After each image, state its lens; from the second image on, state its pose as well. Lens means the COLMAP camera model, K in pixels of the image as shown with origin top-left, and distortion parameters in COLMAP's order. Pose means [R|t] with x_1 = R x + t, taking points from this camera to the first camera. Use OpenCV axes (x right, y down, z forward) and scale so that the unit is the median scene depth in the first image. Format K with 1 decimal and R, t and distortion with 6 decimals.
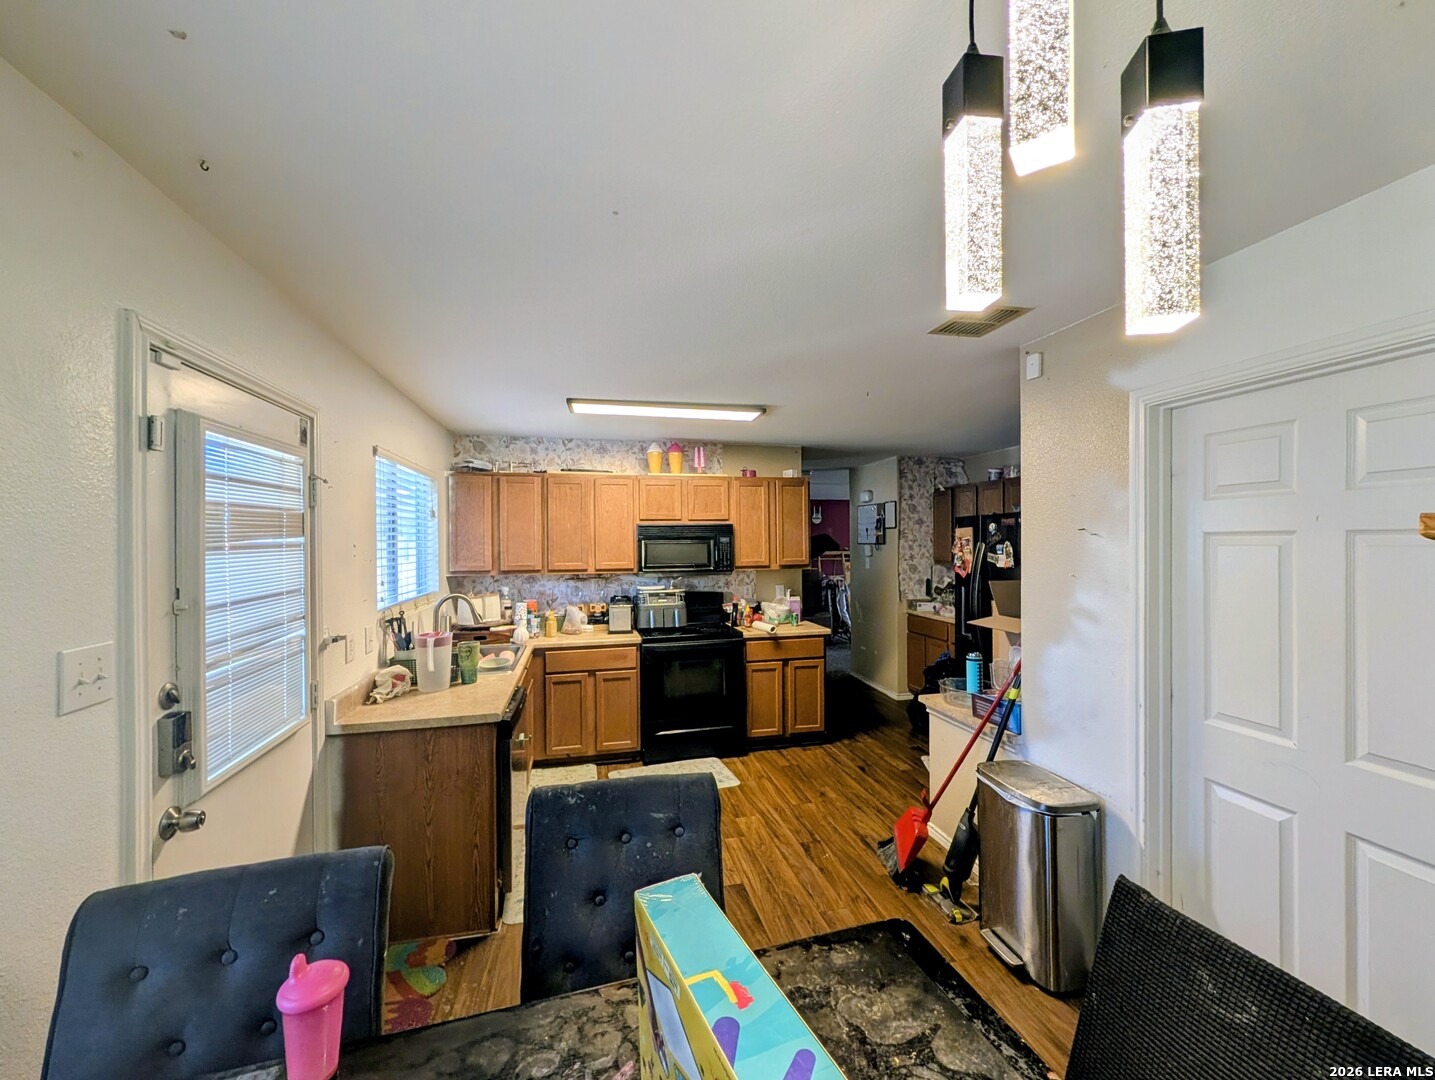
lens RADIAL K [[562.5, 0, 737.5], [0, 562.5, 525.3], [0, 0, 1]] dist [0.003050, -0.000093]
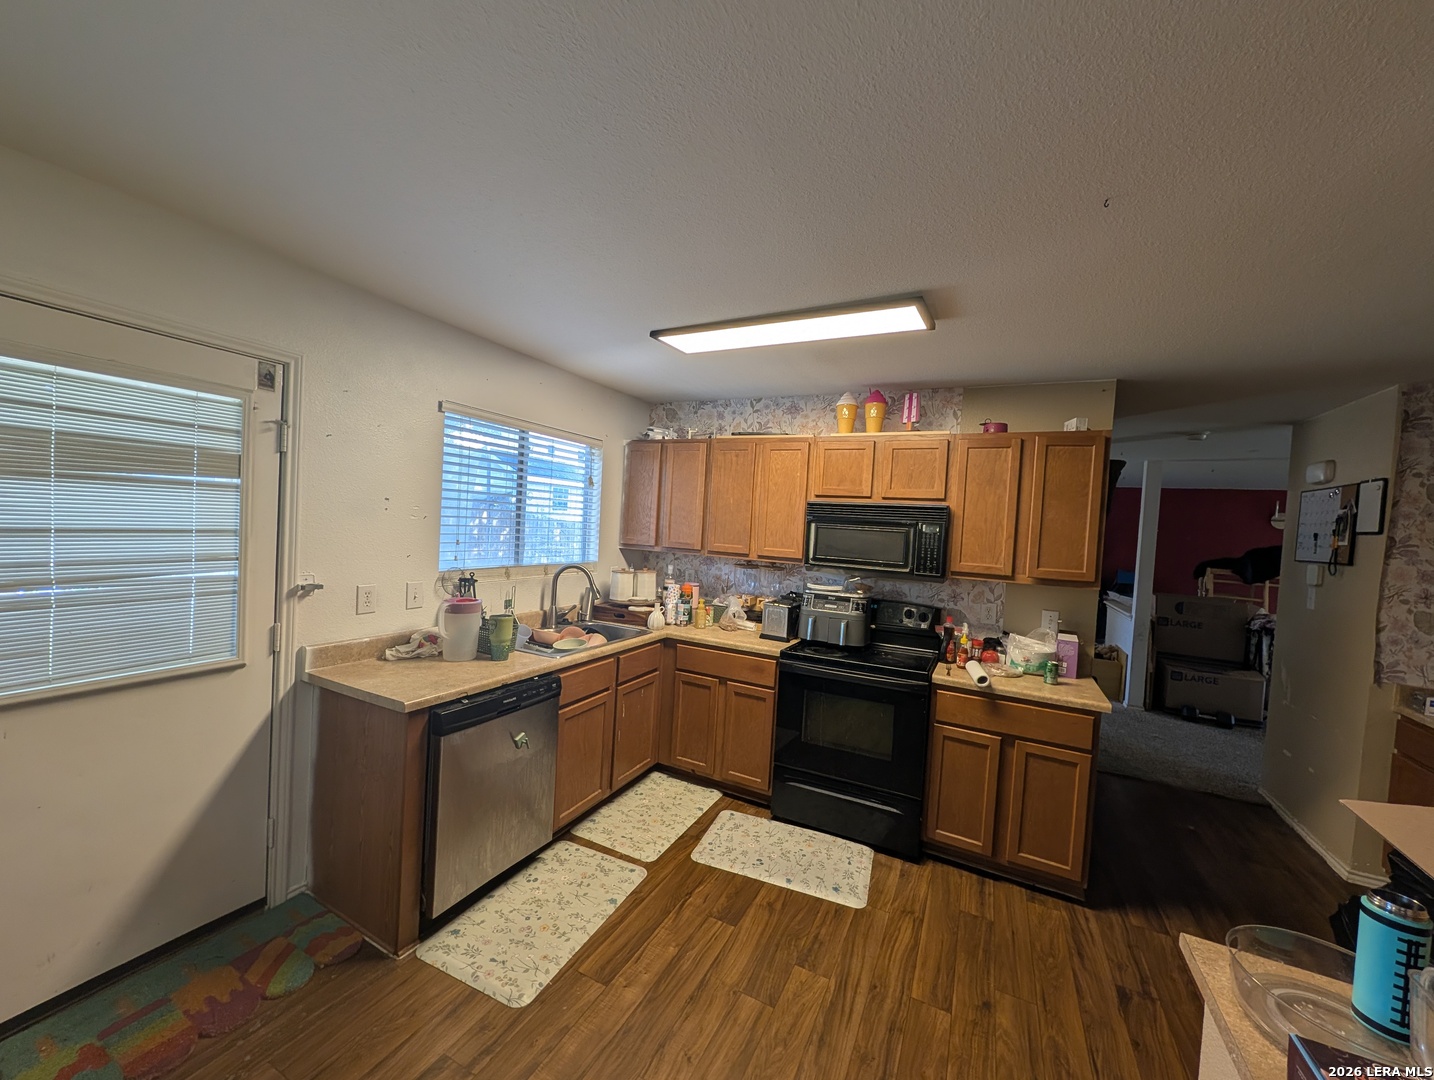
lens RADIAL K [[562.1, 0, 724.3], [0, 562.1, 532.6], [0, 0, 1]] dist [0.003050, -0.000093]
pose [[0.753683, 0.062510, -0.654258, 0.234573], [-0.047858, 0.998044, 0.040226, 0.015245], [0.655493, 0.000994, 0.755200, 0.354138]]
